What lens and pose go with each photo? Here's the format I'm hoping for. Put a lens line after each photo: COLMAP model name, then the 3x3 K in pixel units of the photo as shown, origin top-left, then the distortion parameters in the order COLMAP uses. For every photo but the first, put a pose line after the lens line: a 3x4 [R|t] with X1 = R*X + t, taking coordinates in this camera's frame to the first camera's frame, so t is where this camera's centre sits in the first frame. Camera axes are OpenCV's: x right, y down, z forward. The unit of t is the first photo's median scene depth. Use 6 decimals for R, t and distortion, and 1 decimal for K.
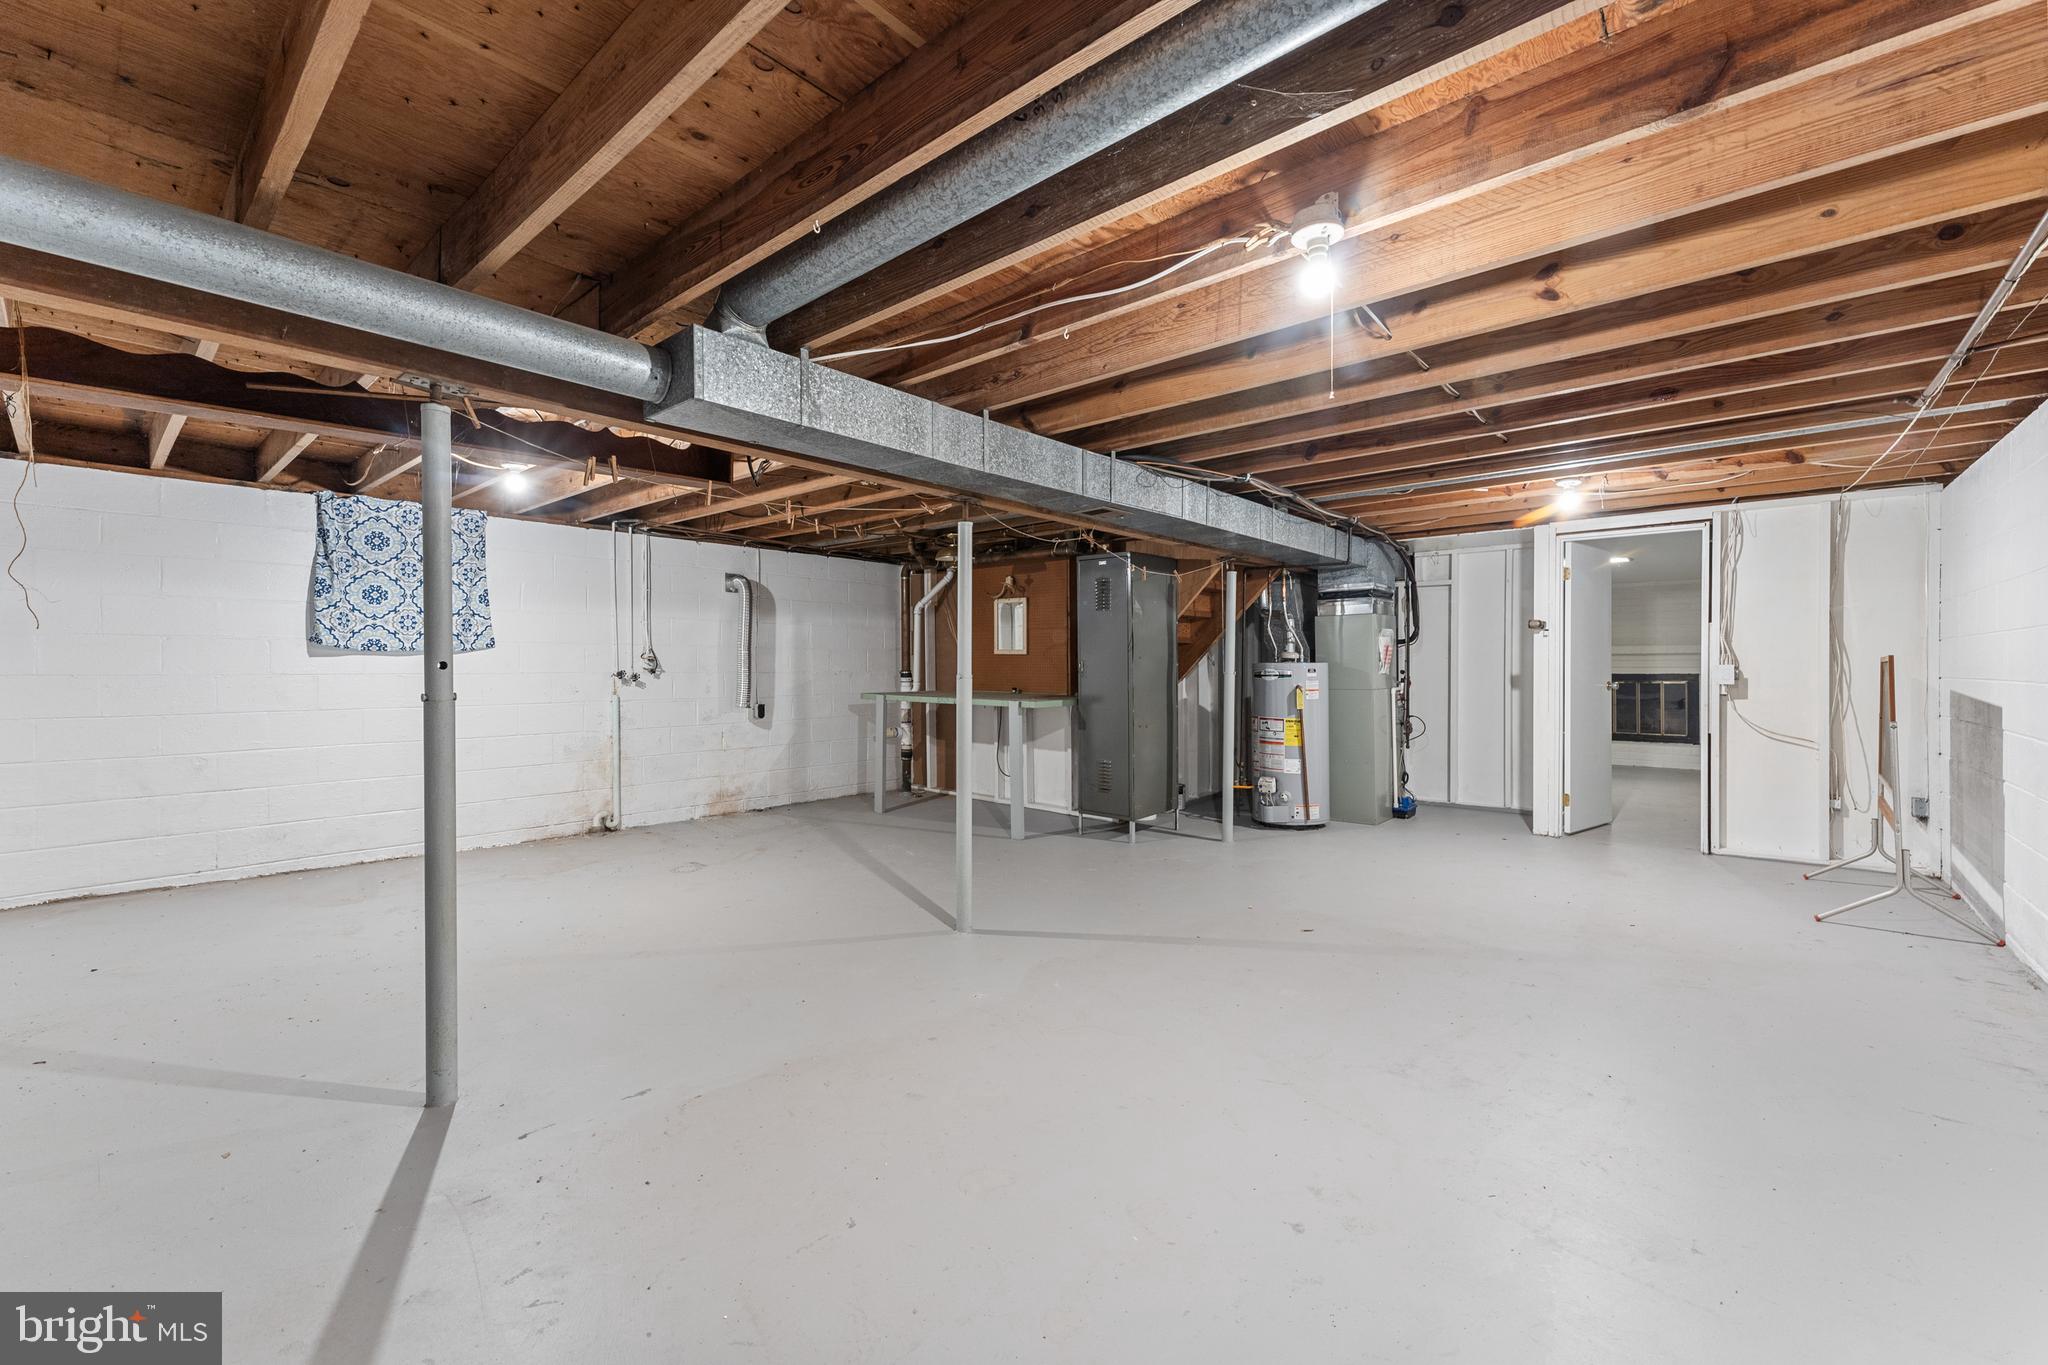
lens RADIAL K [[827.6, 0, 1028.4], [0, 827.6, 668.3], [0, 0, 1]] dist [0.004146, -0.001175]
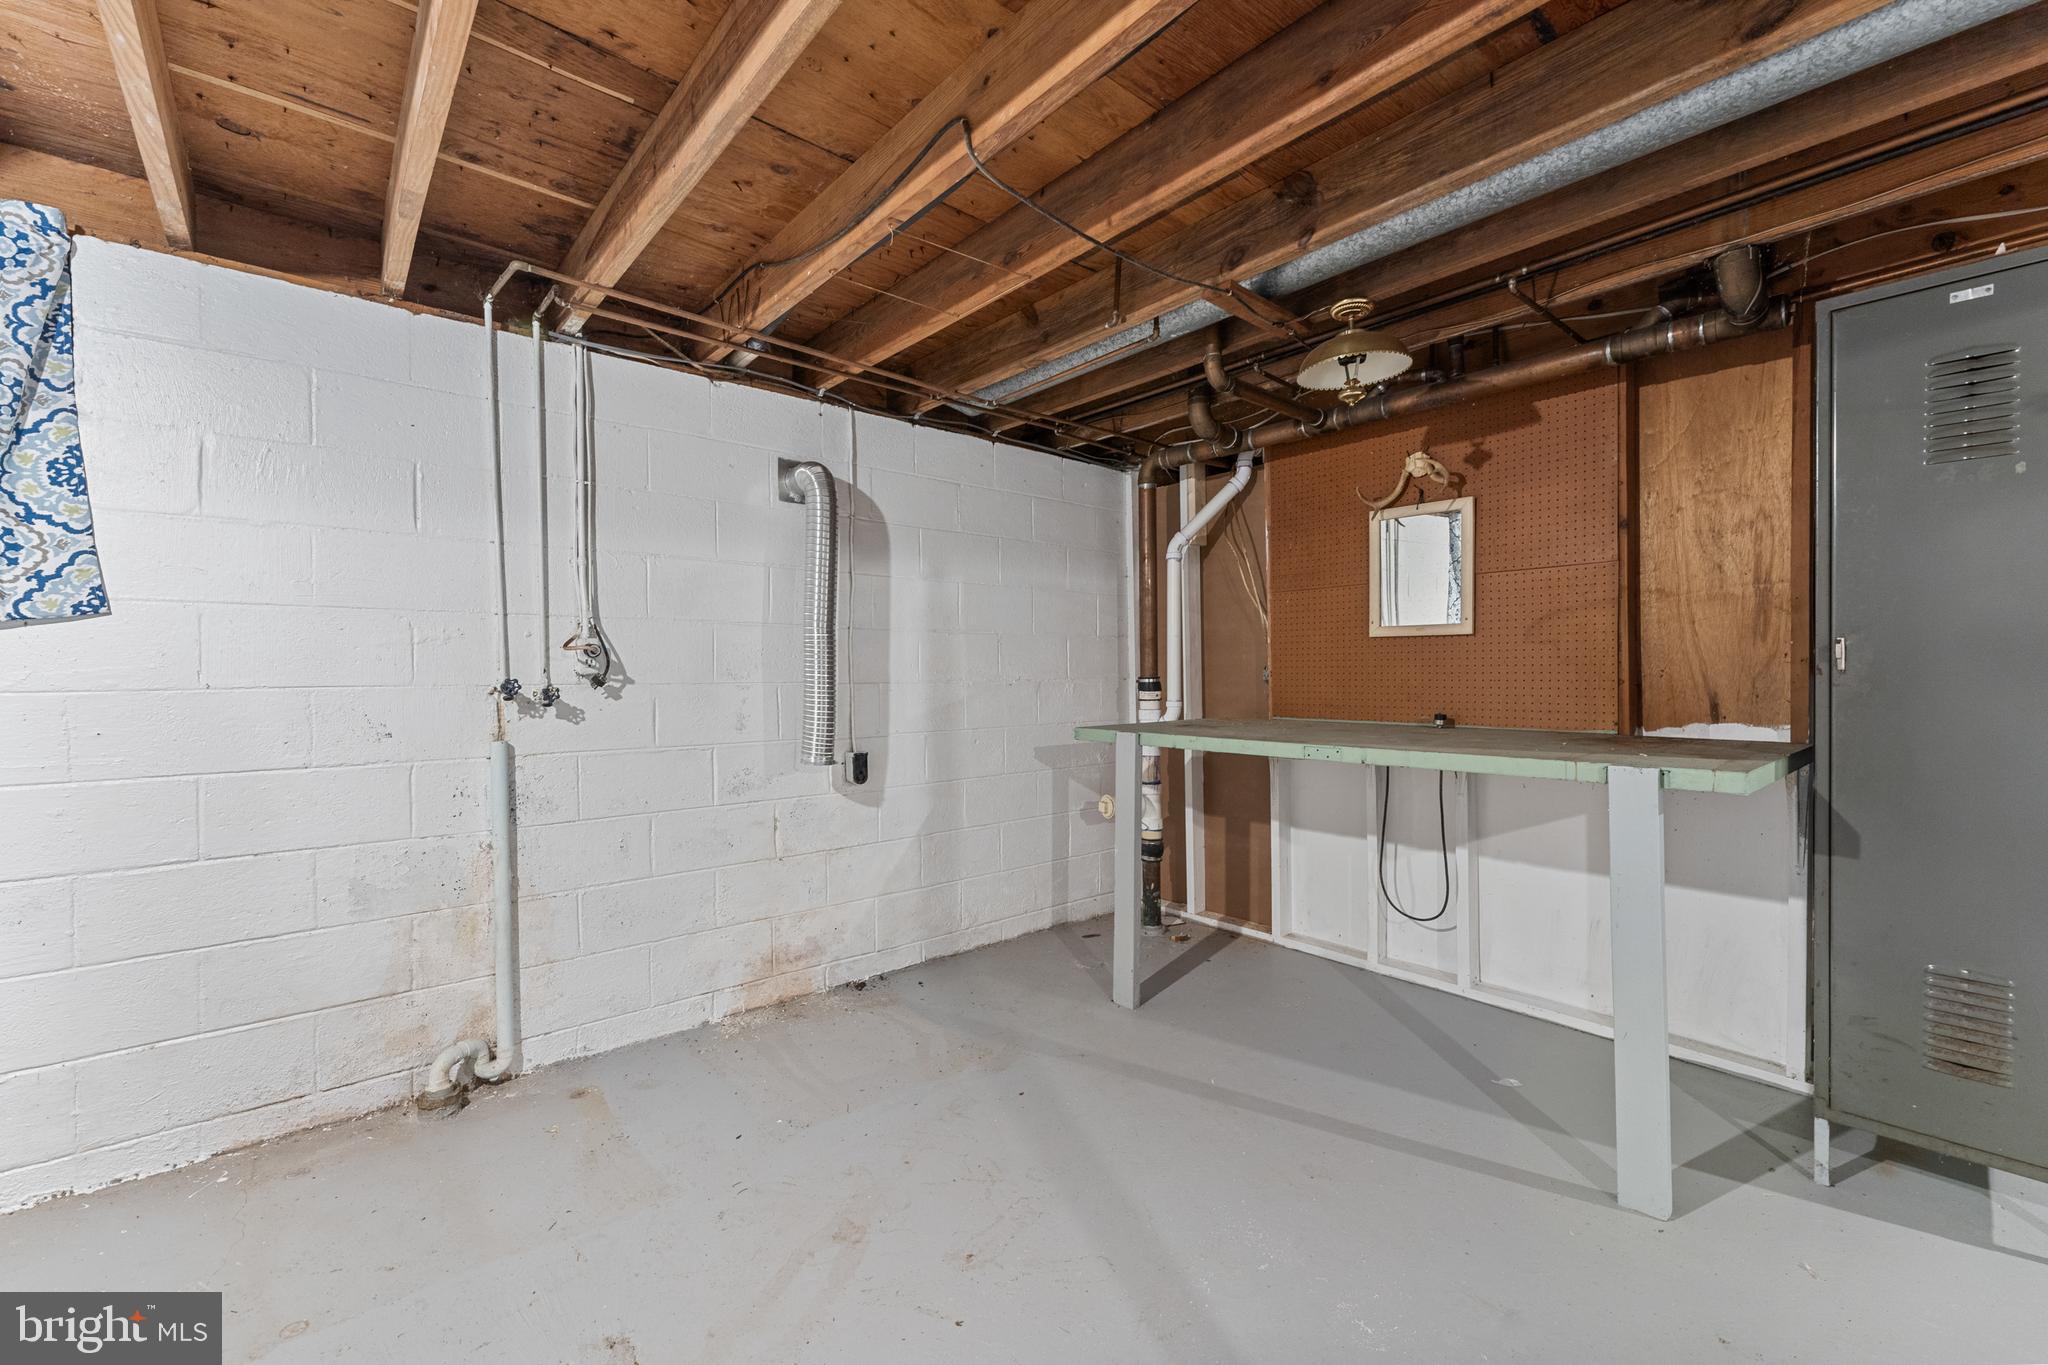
lens RADIAL K [[827.6, 0, 1022.8], [0, 827.6, 687.1], [0, 0, 1]] dist [0.004146, -0.001175]
pose [[0.989862, -0.007591, -0.141831, -0.171187], [0.008579, 0.999943, 0.006358, 0.005184], [0.141774, -0.007511, 0.989871, 0.568576]]
